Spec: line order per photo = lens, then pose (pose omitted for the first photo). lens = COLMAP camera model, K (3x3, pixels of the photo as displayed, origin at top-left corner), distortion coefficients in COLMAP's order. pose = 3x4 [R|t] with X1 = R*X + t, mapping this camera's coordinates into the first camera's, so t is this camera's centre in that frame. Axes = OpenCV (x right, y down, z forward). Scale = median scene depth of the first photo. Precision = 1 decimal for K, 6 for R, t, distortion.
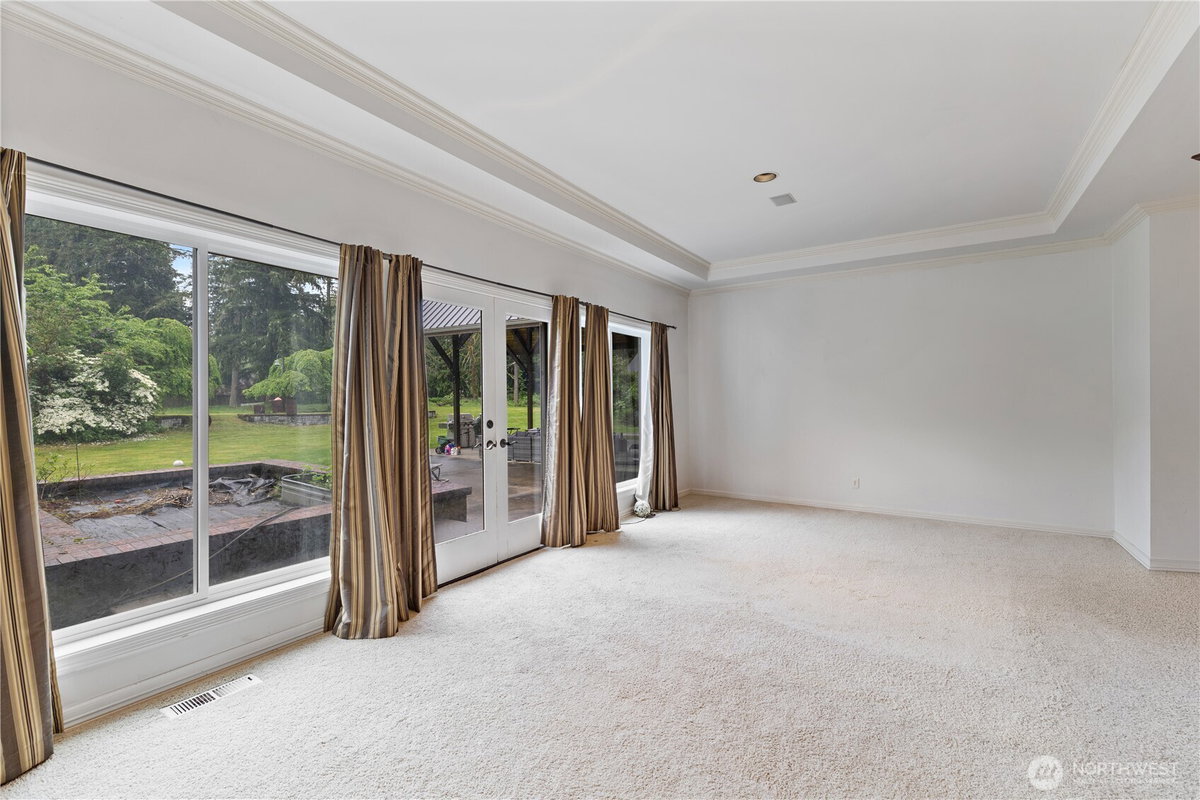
lens RADIAL K [[509.1, 0, 600.7], [0, 509.1, 395.1], [0, 0, 1]] dist [-0.000996, -0.000207]
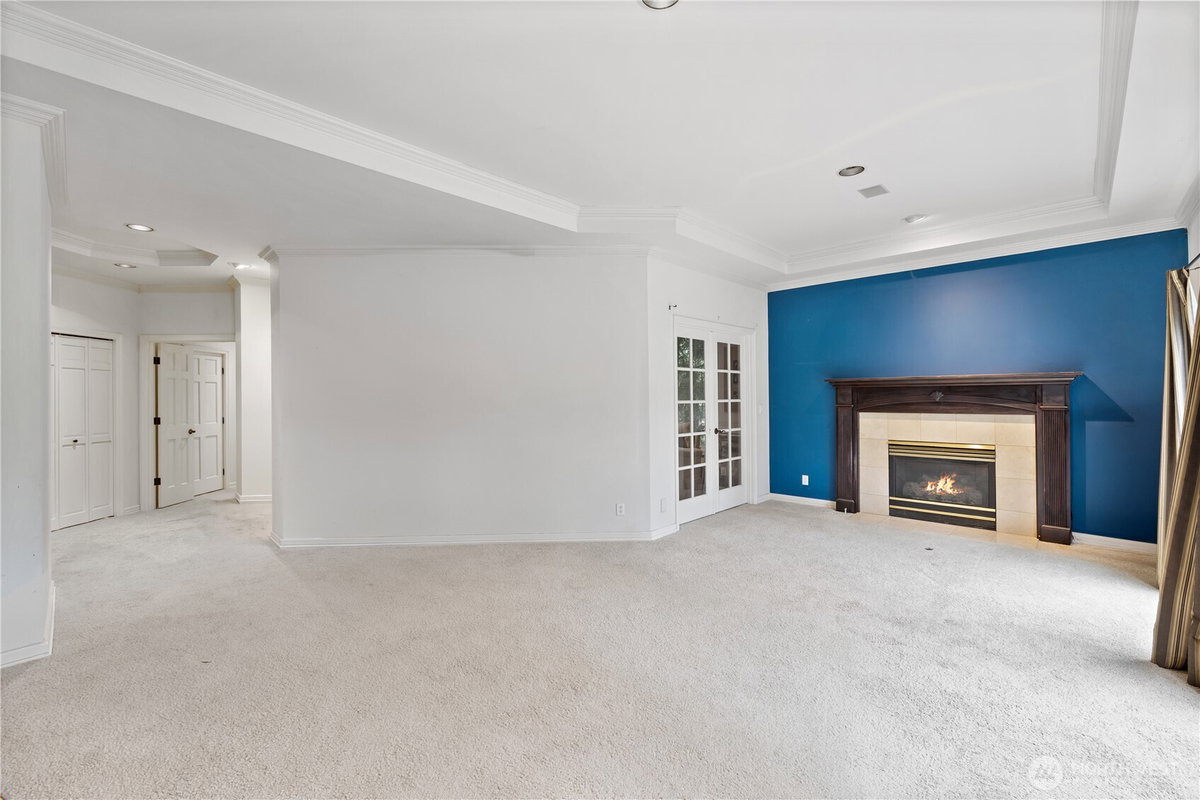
lens RADIAL K [[509.1, 0, 600.7], [0, 509.1, 395.1], [0, 0, 1]] dist [-0.000996, -0.000207]
pose [[-0.984778, 0.010307, 0.173514, 0.057116], [0.009845, 0.999945, -0.003521, -0.002423], [-0.173541, -0.001759, -0.984825, 0.290010]]
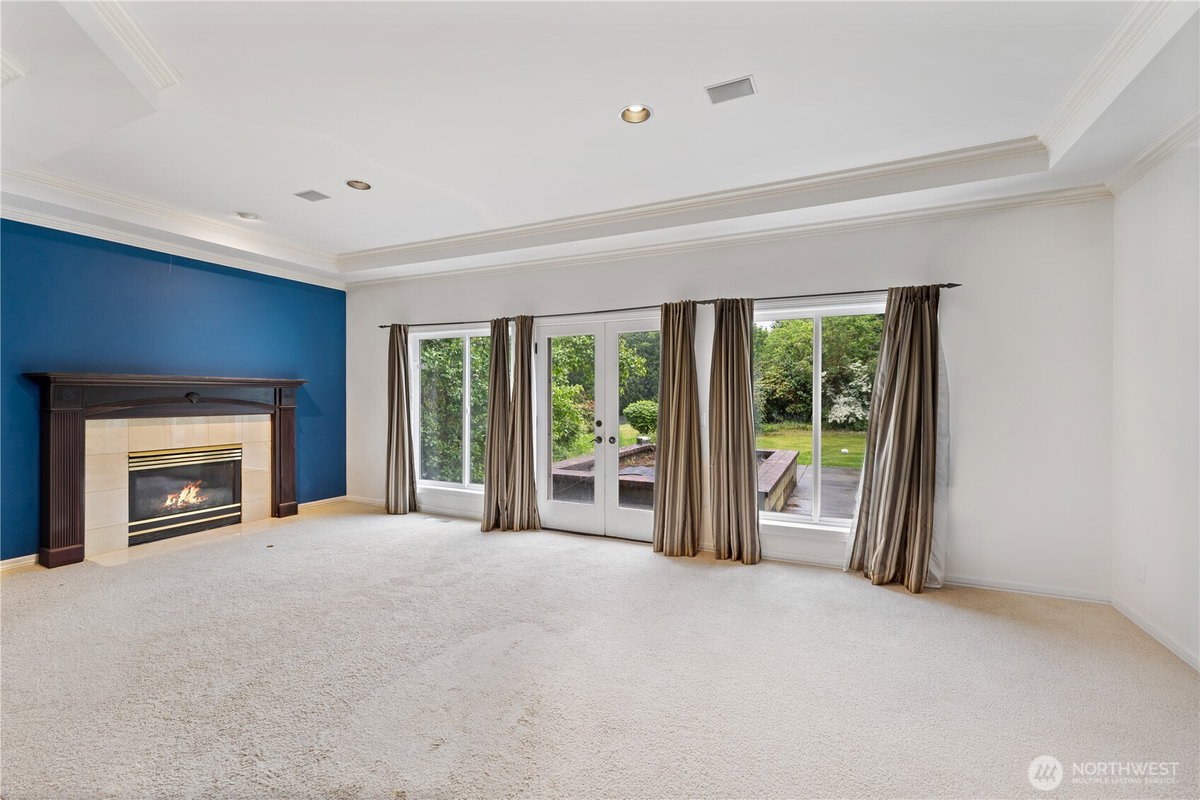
lens RADIAL K [[509.1, 0, 600.7], [0, 509.1, 395.1], [0, 0, 1]] dist [-0.000996, -0.000207]
pose [[0.140814, 0.002586, -0.990033, 0.202042], [-0.000316, 0.999997, 0.002567, -0.003106], [0.990036, -0.000048, 0.140814, 0.160996]]
